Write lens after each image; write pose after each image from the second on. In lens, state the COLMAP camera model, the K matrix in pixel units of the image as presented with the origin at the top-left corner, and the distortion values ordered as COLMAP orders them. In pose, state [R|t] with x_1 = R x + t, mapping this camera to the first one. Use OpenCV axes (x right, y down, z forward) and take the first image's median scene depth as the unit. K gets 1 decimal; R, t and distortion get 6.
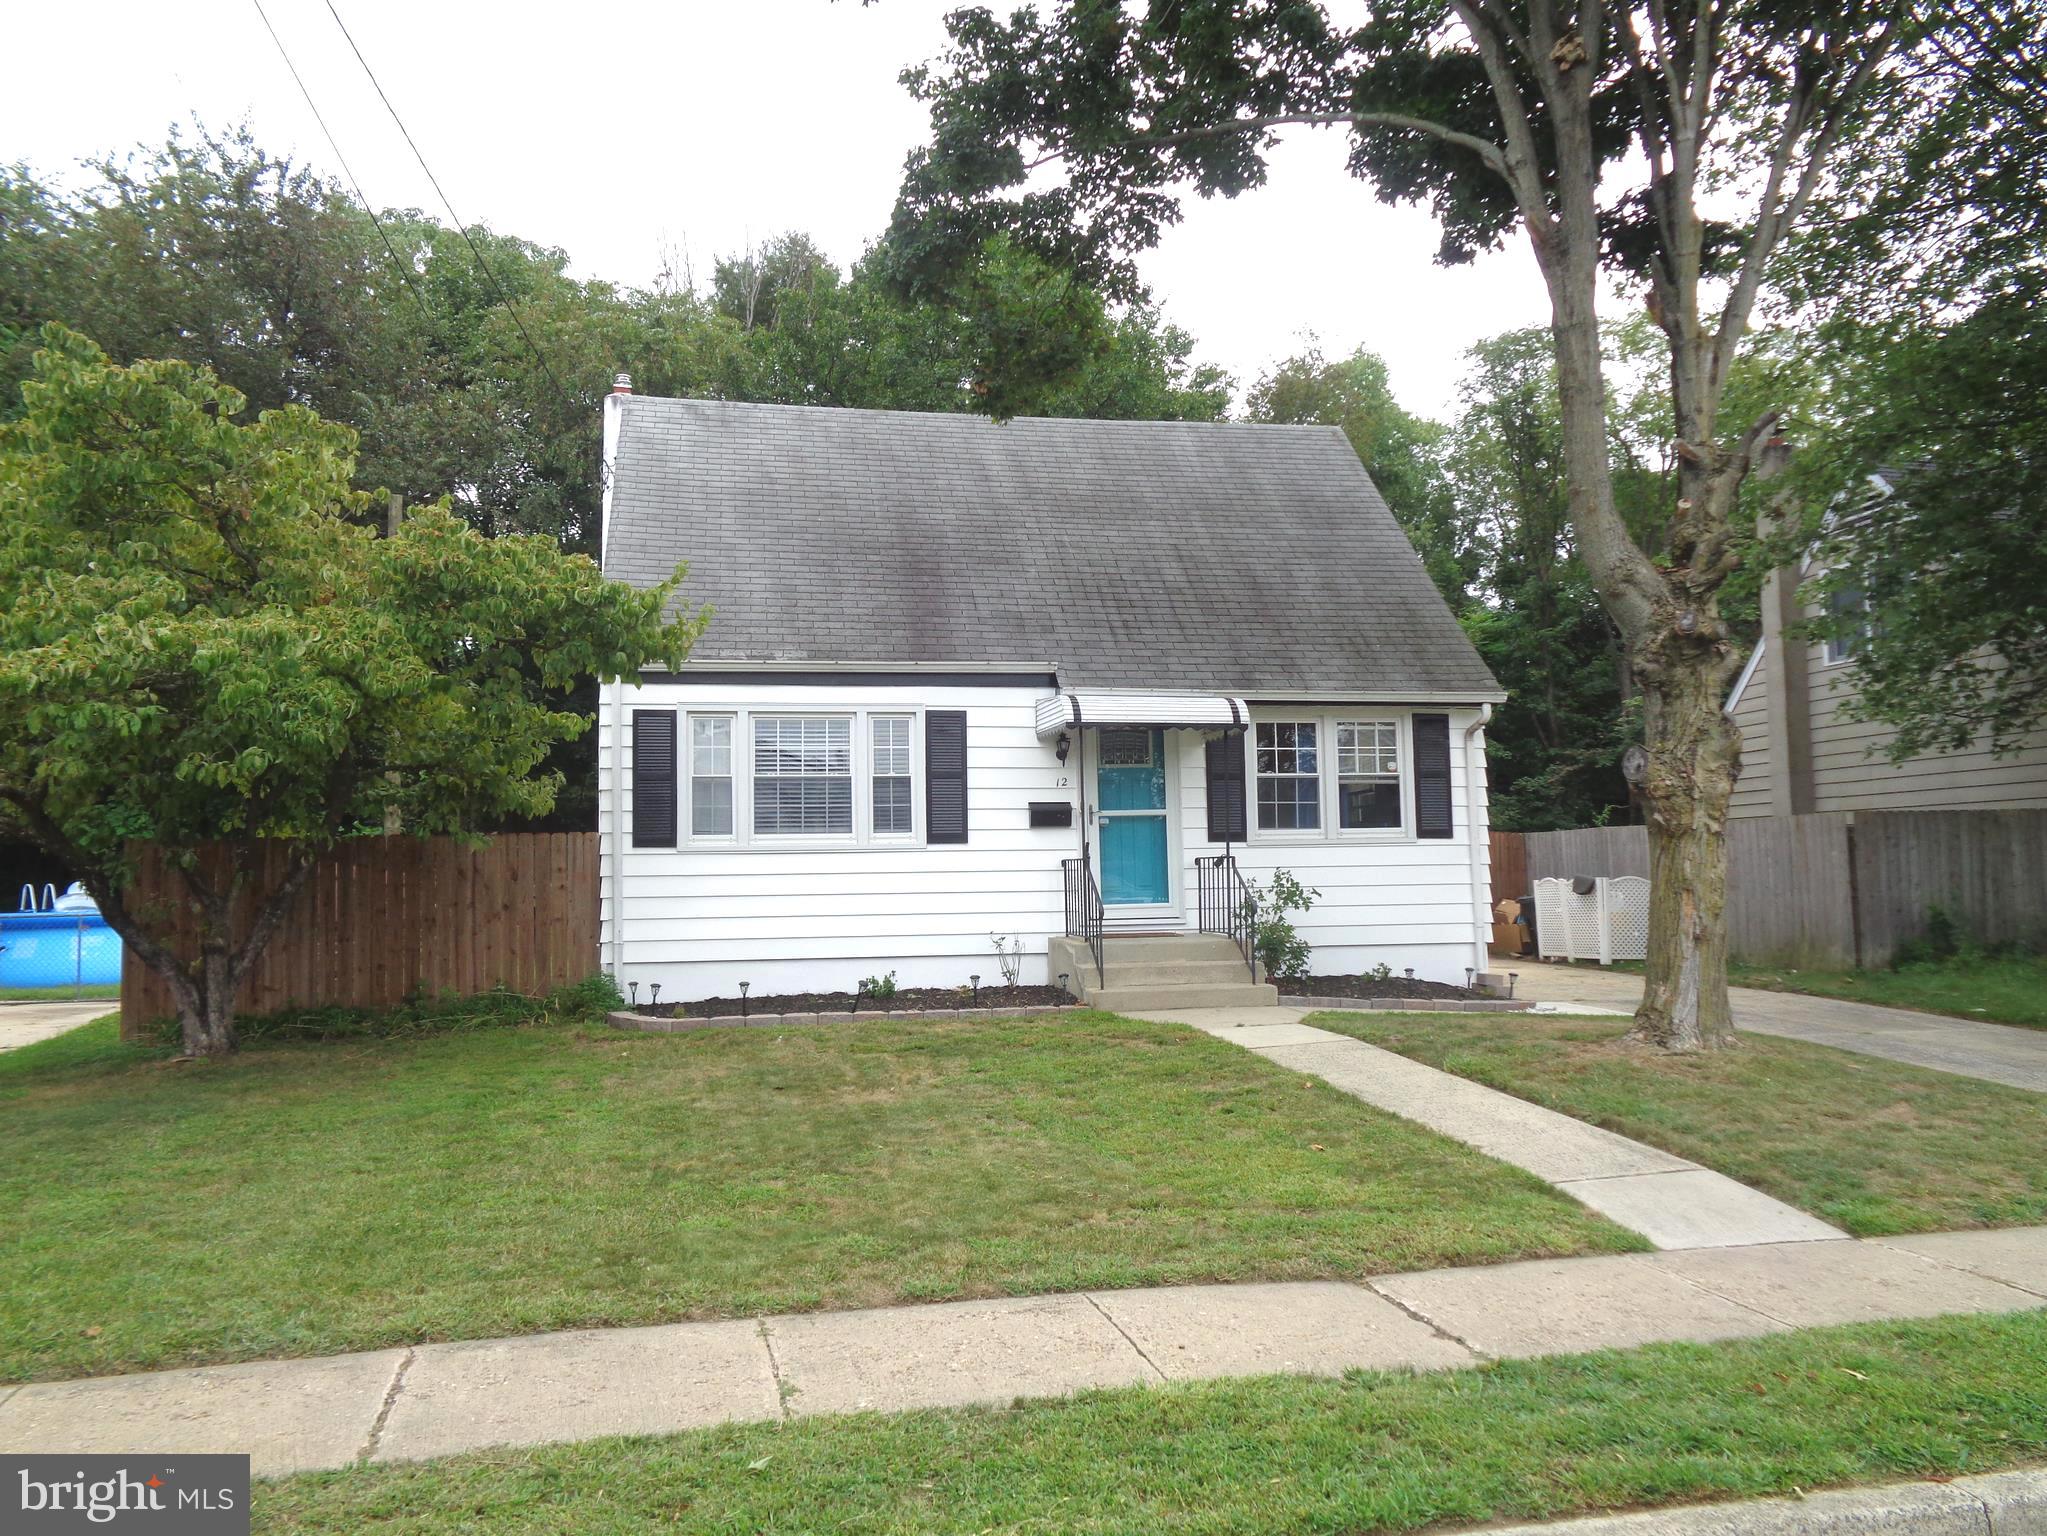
lens RADIAL K [[1522.5, 0, 1032.2], [0, 1522.5, 762.1], [0, 0, 1]] dist [-0.002794, 0.008109]
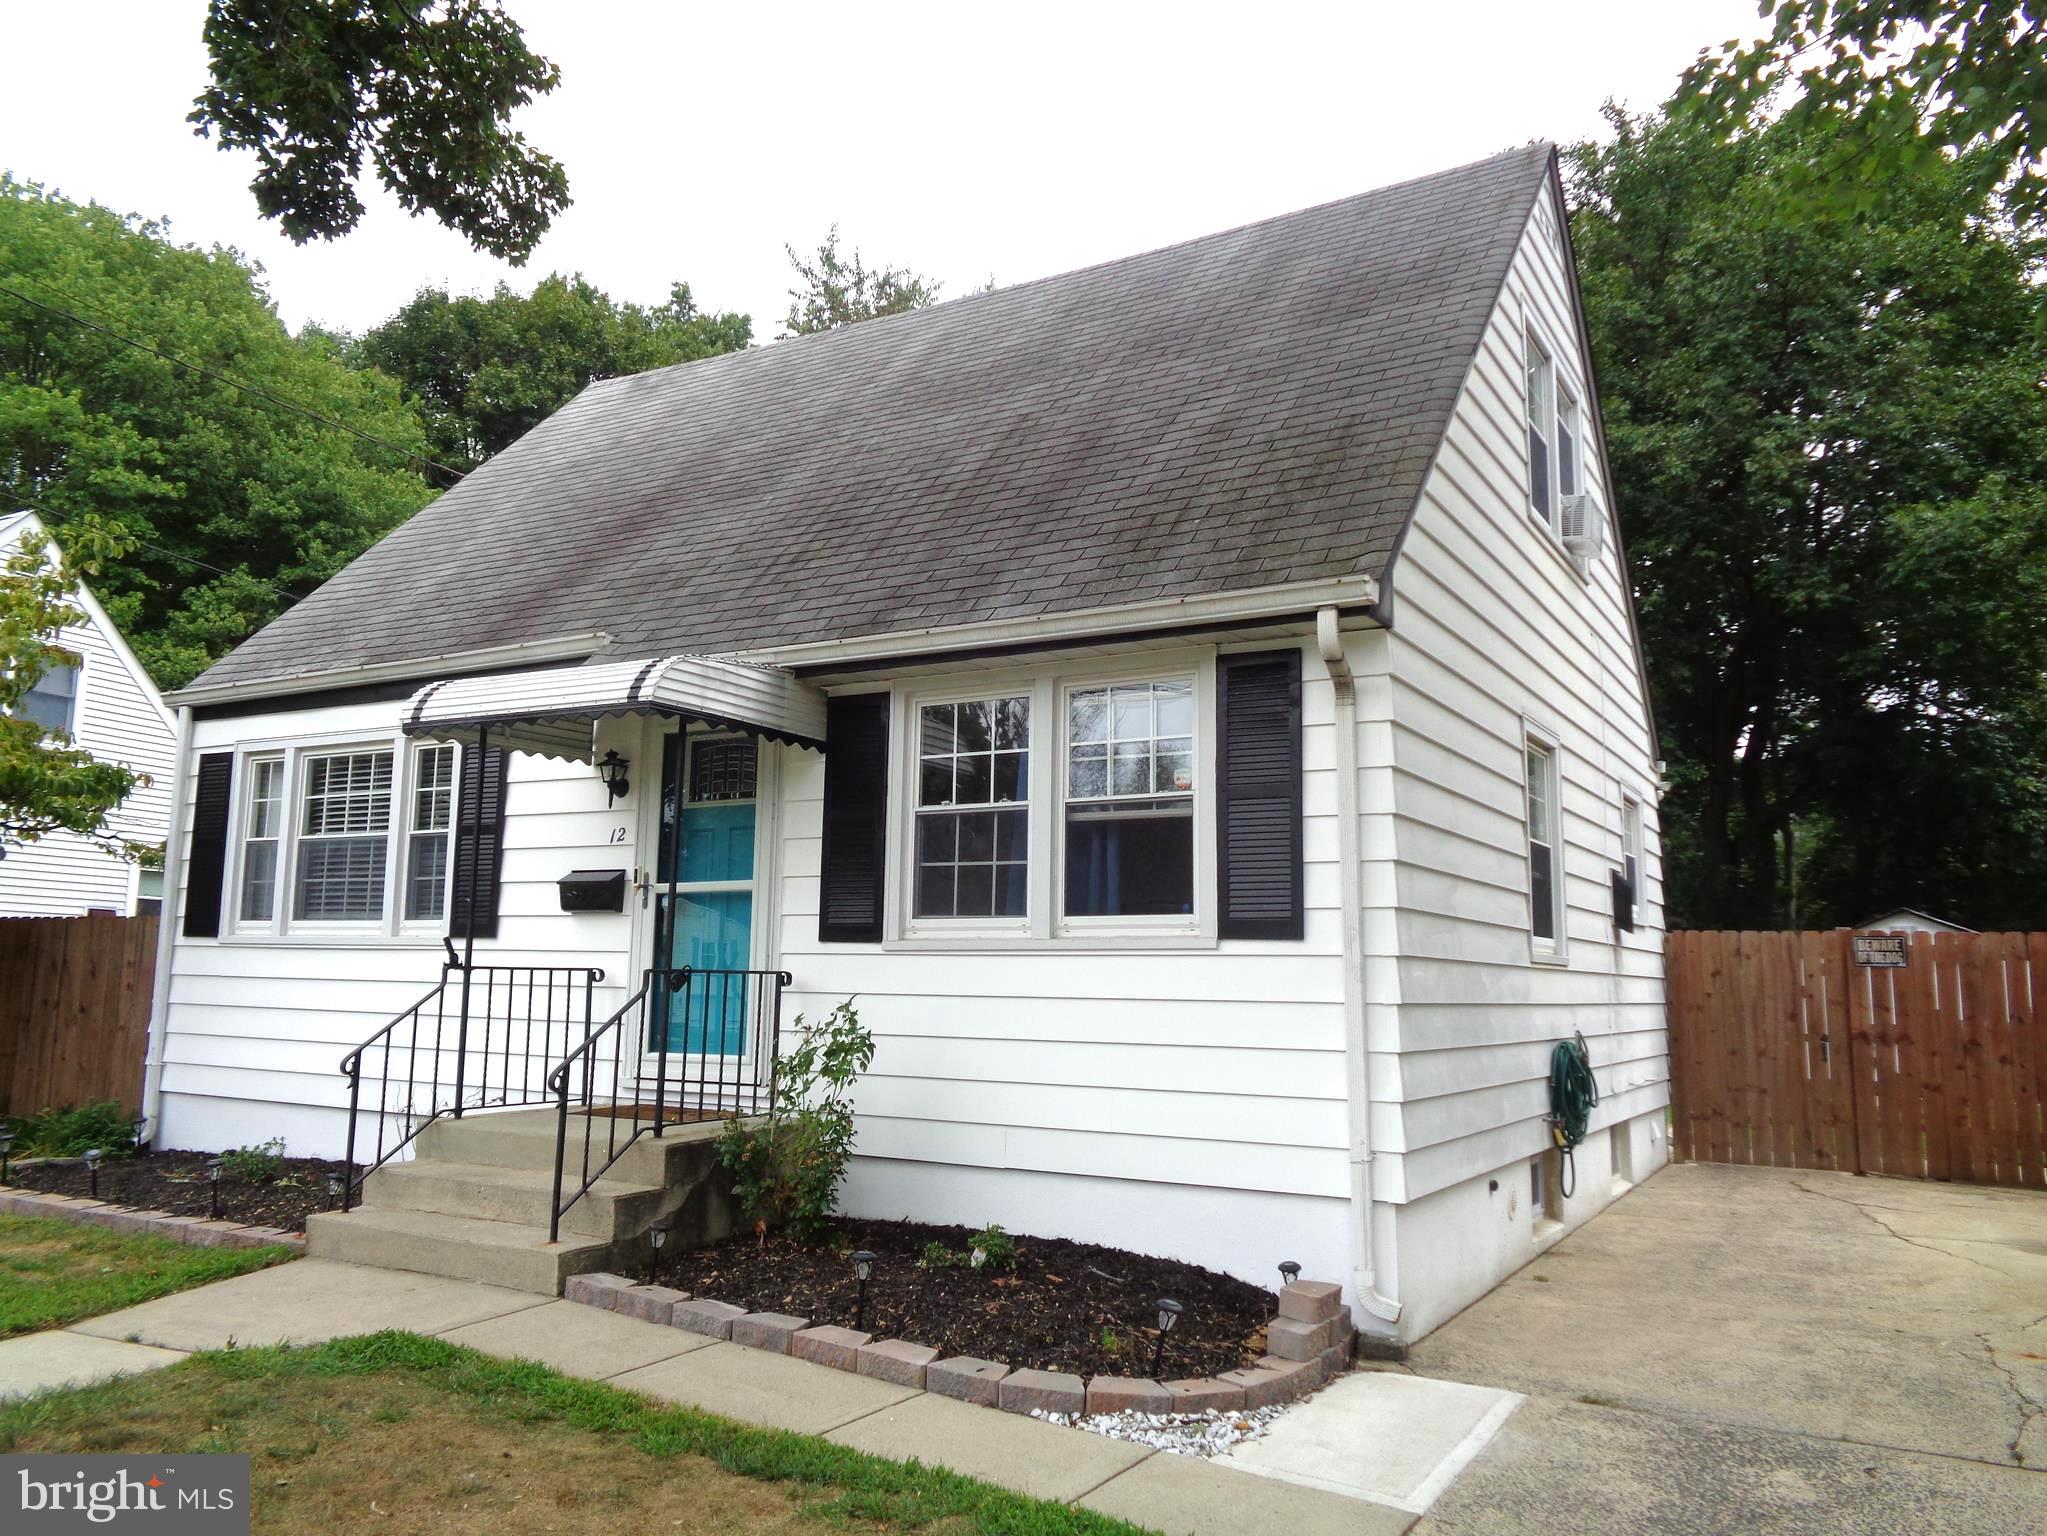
lens RADIAL K [[1522.5, 0, 1032.2], [0, 1522.5, 762.1], [0, 0, 1]] dist [-0.002794, 0.008109]
pose [[0.752209, -0.062907, -0.655914, 0.561139], [0.025889, 0.997485, -0.065976, 0.029953], [0.658415, 0.032647, 0.751946, 0.714353]]
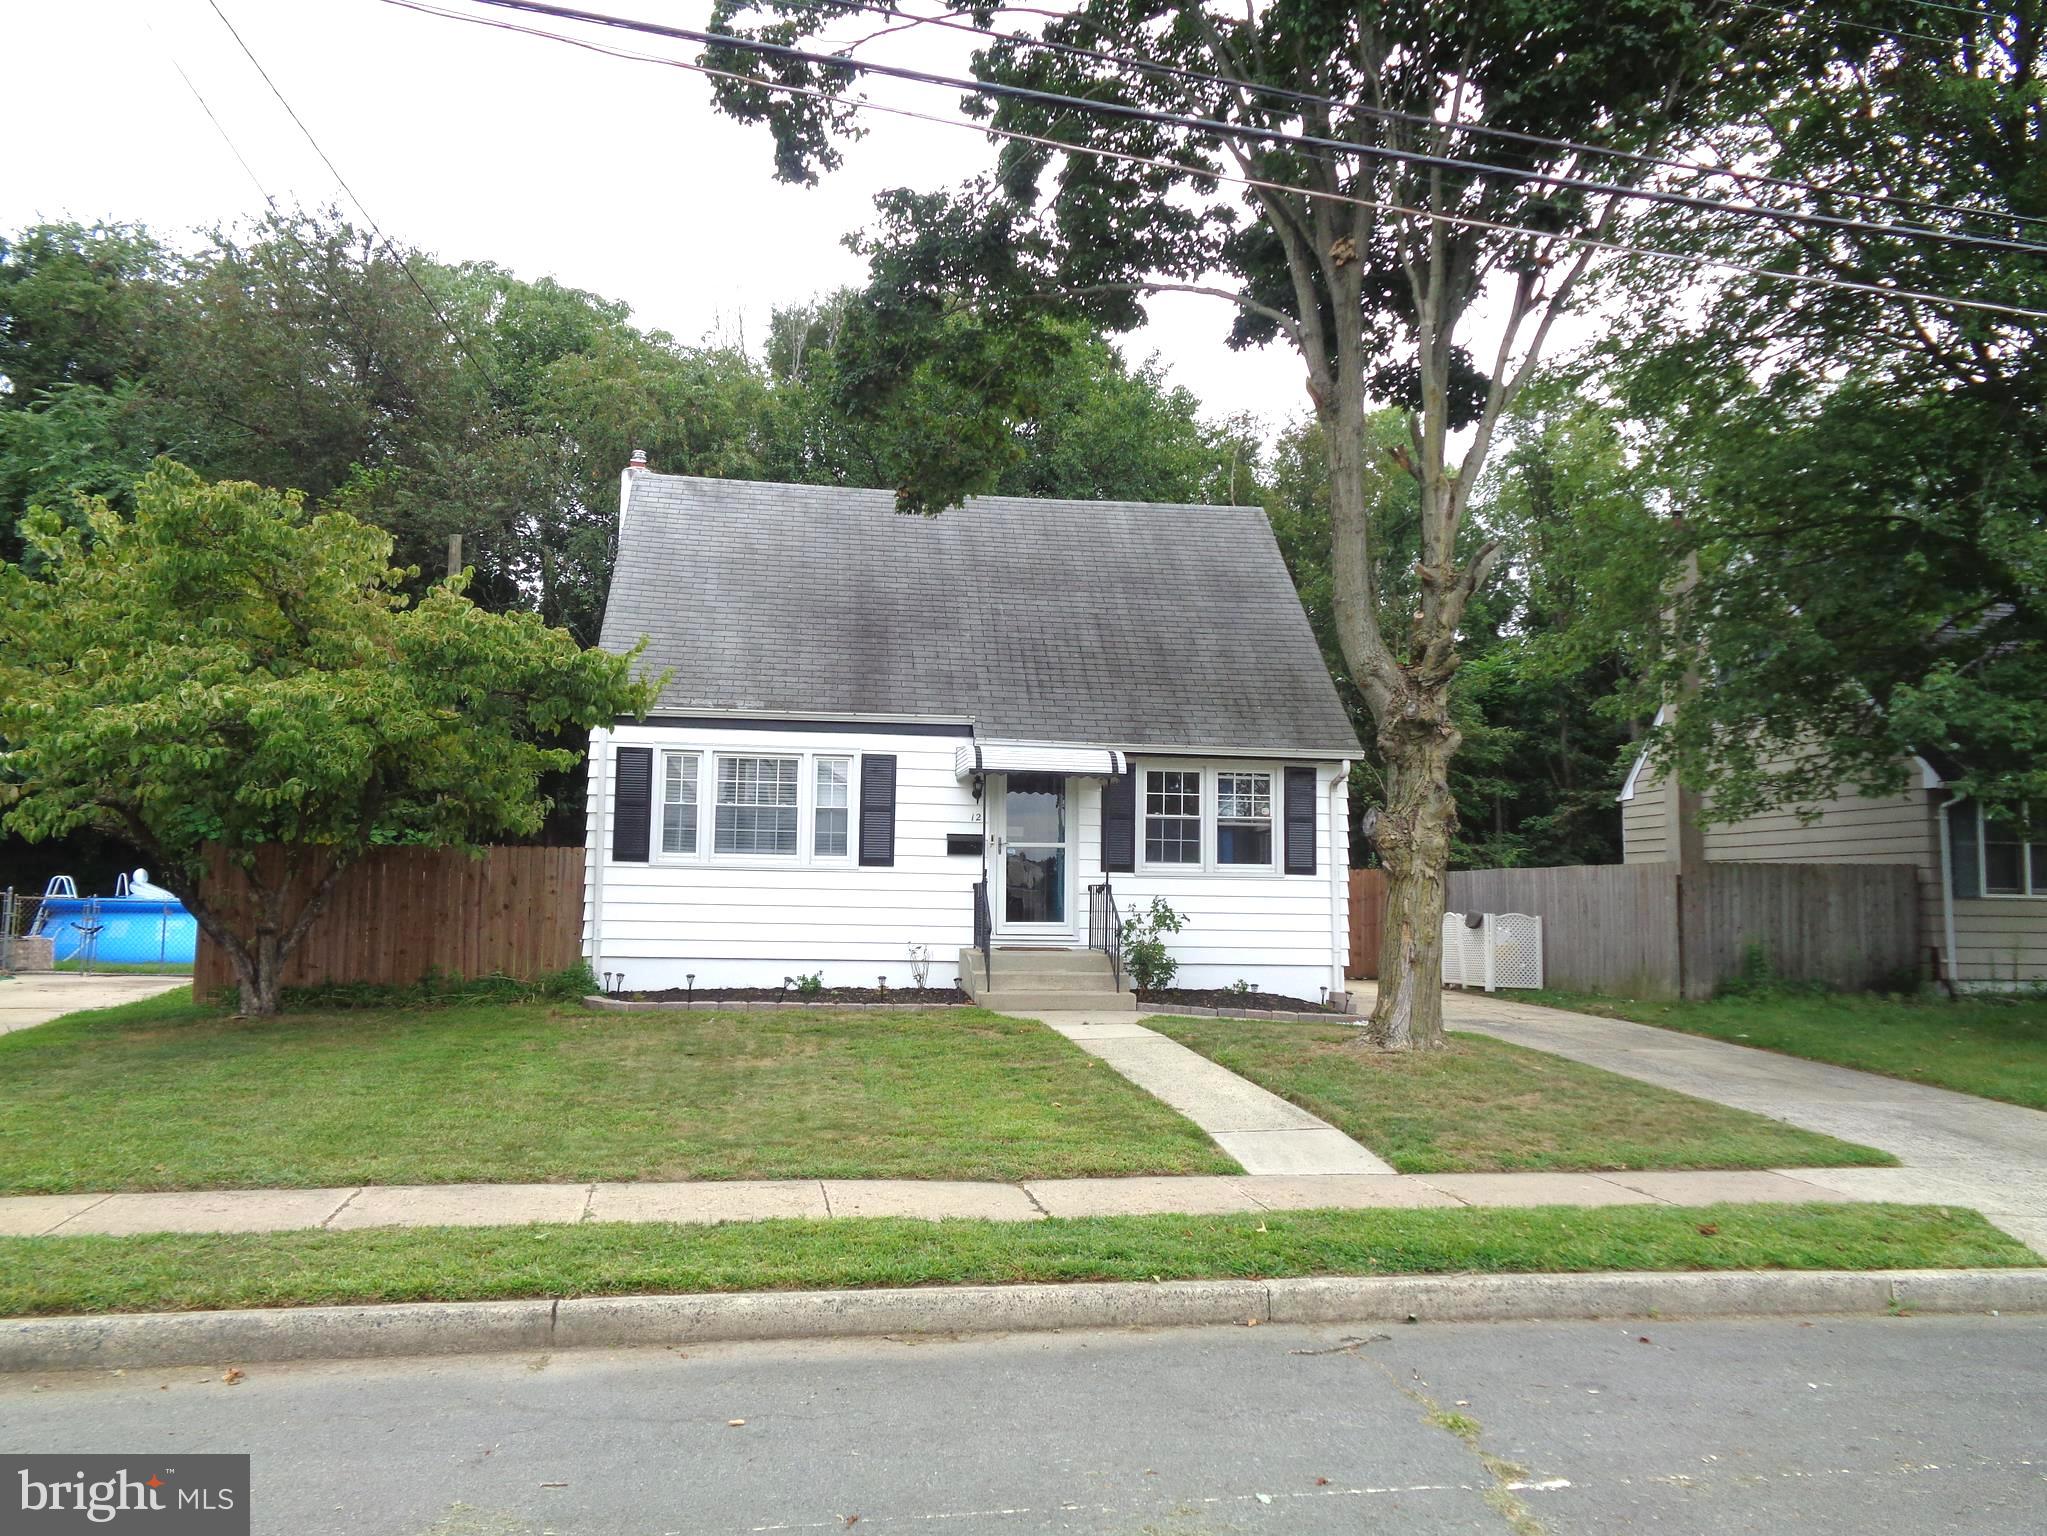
lens RADIAL K [[1522.5, 0, 1032.2], [0, 1522.5, 762.1], [0, 0, 1]] dist [-0.002794, 0.008109]
pose [[0.998560, 0.028439, -0.045484, 0.124178], [-0.029047, 0.999497, -0.012764, -0.016804], [0.045098, 0.014067, 0.998884, -0.193937]]
